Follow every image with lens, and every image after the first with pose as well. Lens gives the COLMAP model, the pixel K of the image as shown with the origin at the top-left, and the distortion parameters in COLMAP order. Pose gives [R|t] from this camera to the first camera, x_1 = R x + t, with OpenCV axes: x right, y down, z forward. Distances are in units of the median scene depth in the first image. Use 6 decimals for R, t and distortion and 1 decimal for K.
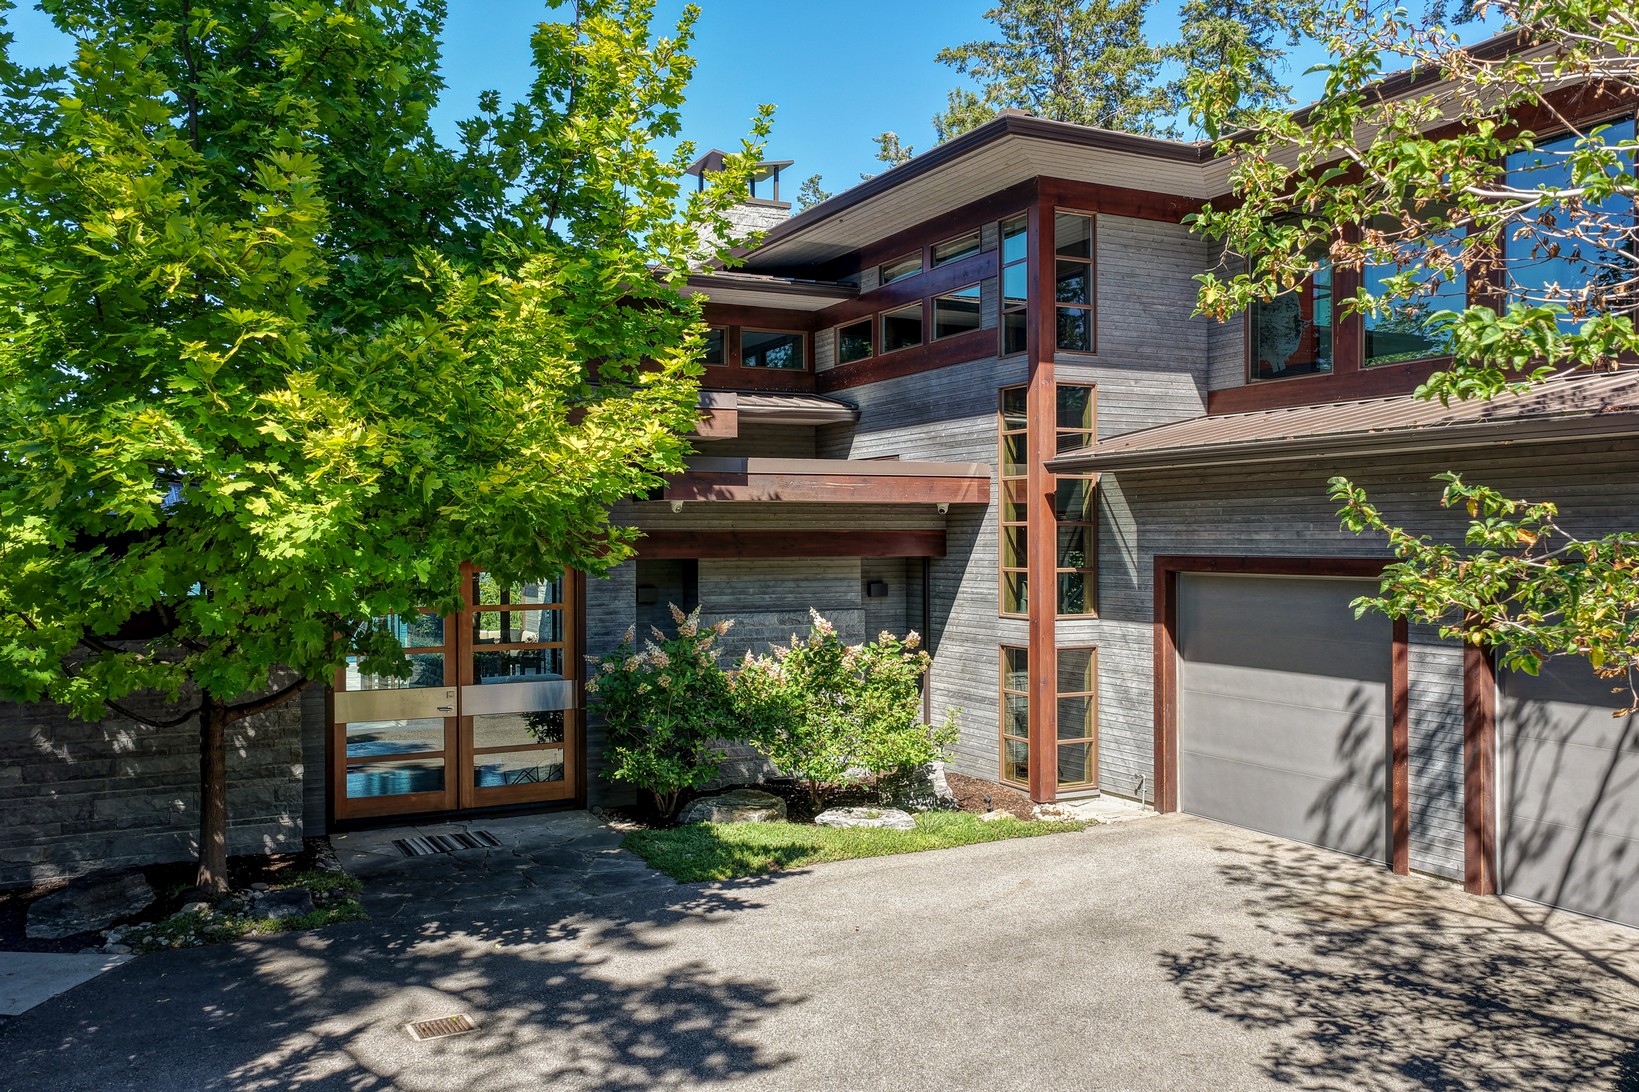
lens RADIAL K [[1328.3, 0, 811.6], [0, 1328.3, 534.8], [0, 0, 1]] dist [-0.005568, 0.015389]
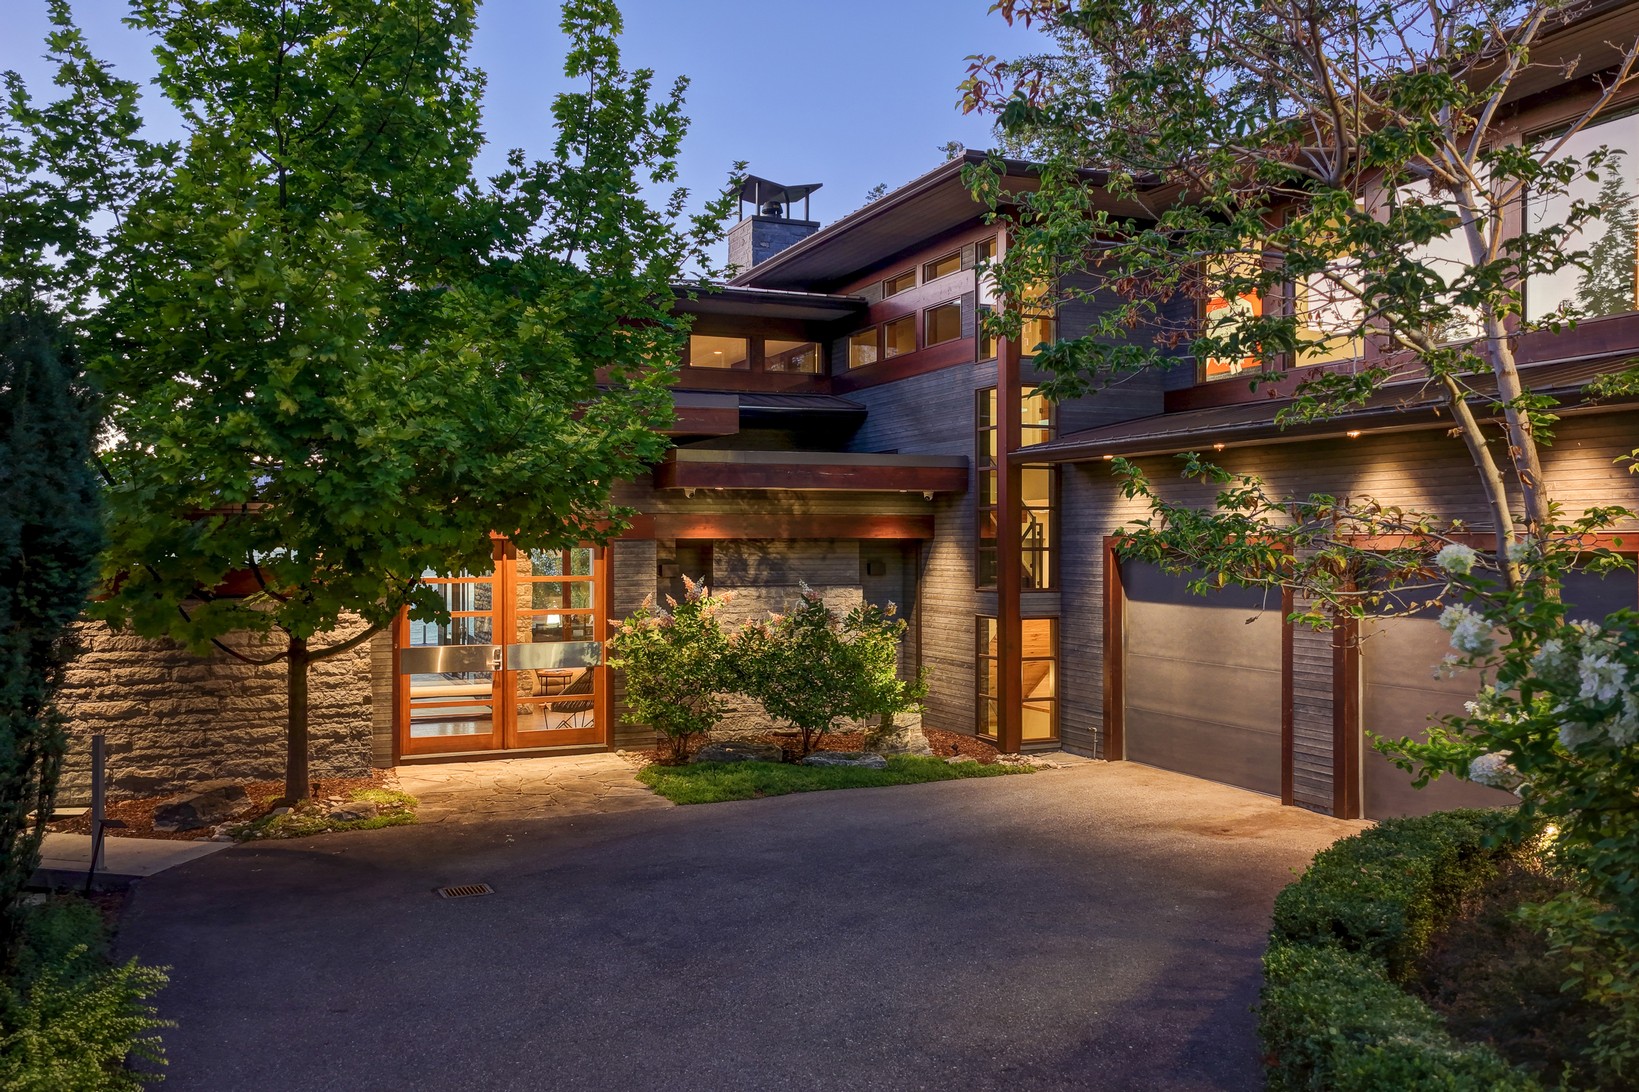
lens RADIAL K [[1328.3, 0, 825.4], [0, 1328.3, 553.1], [0, 0, 1]] dist [-0.005568, 0.015389]
pose [[0.998100, 0.004340, -0.061459, 0.115308], [-0.003506, 0.999900, 0.013674, 0.019616], [0.061513, -0.013433, 0.998016, -0.203527]]
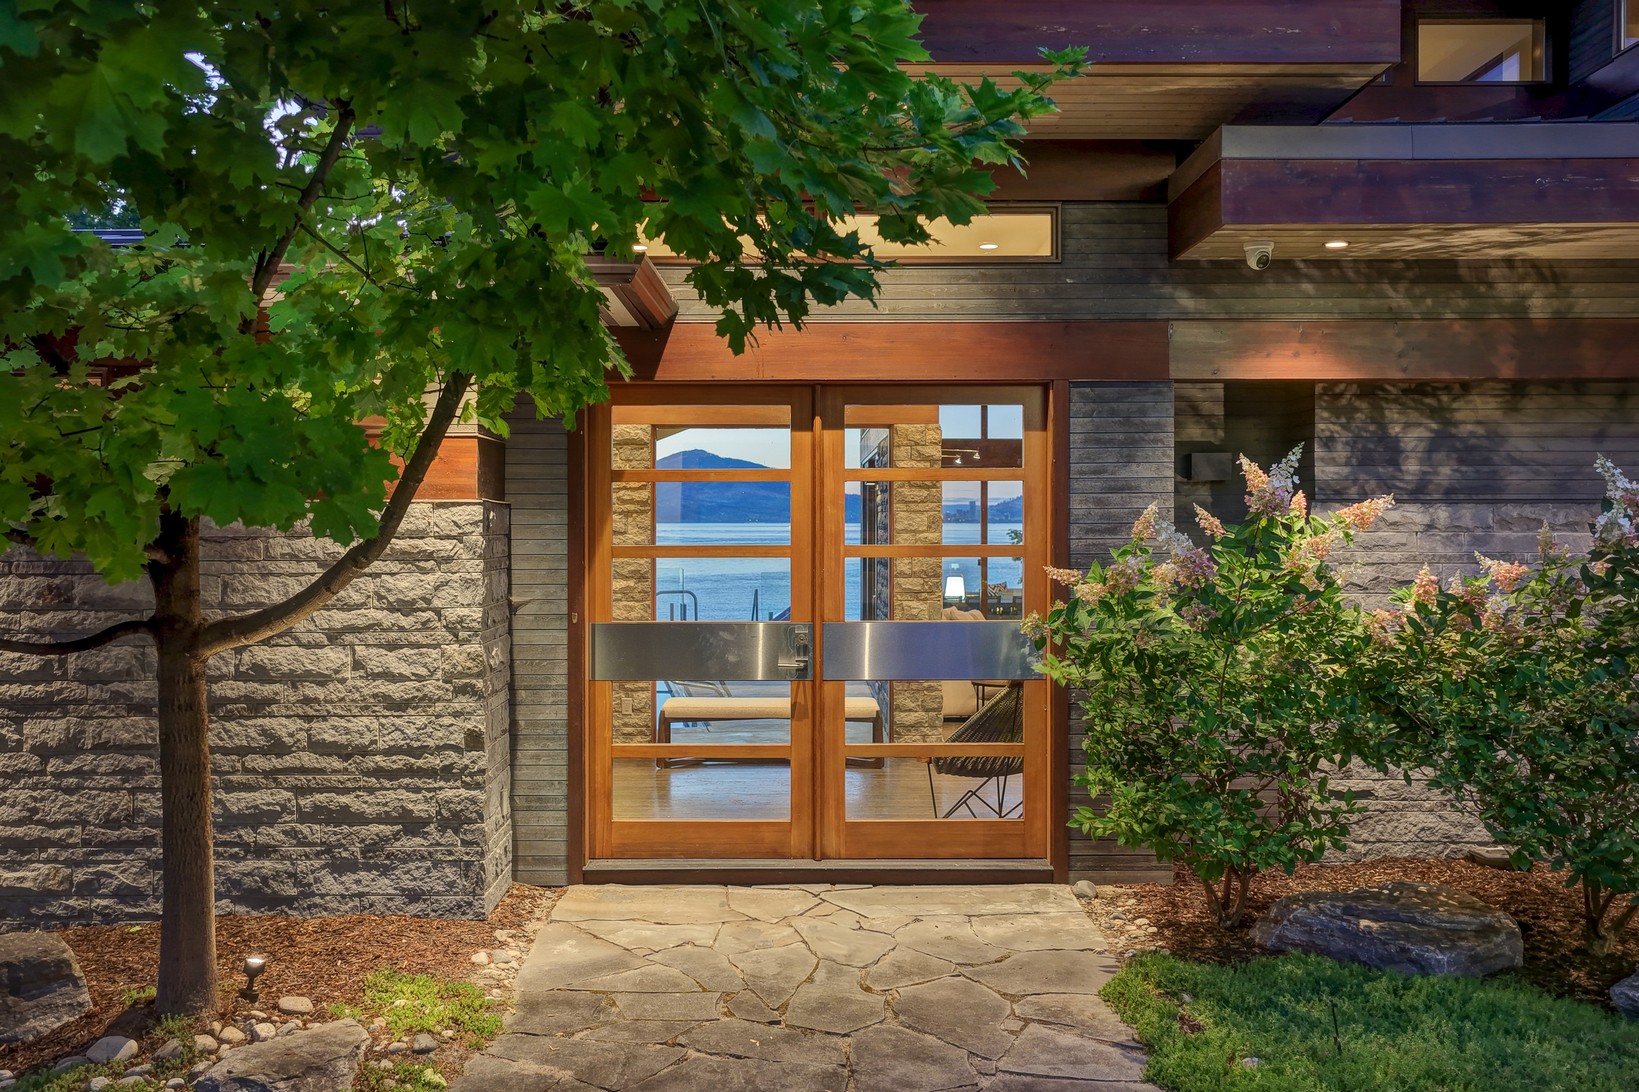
lens RADIAL K [[1328.3, 0, 812.8], [0, 1328.3, 543.9], [0, 0, 1]] dist [-0.005568, 0.015389]
pose [[0.886156, 0.010013, -0.463278, -0.021517], [-0.000405, 0.999783, 0.020833, 0.086277], [0.463386, -0.018273, 0.885968, 0.610554]]
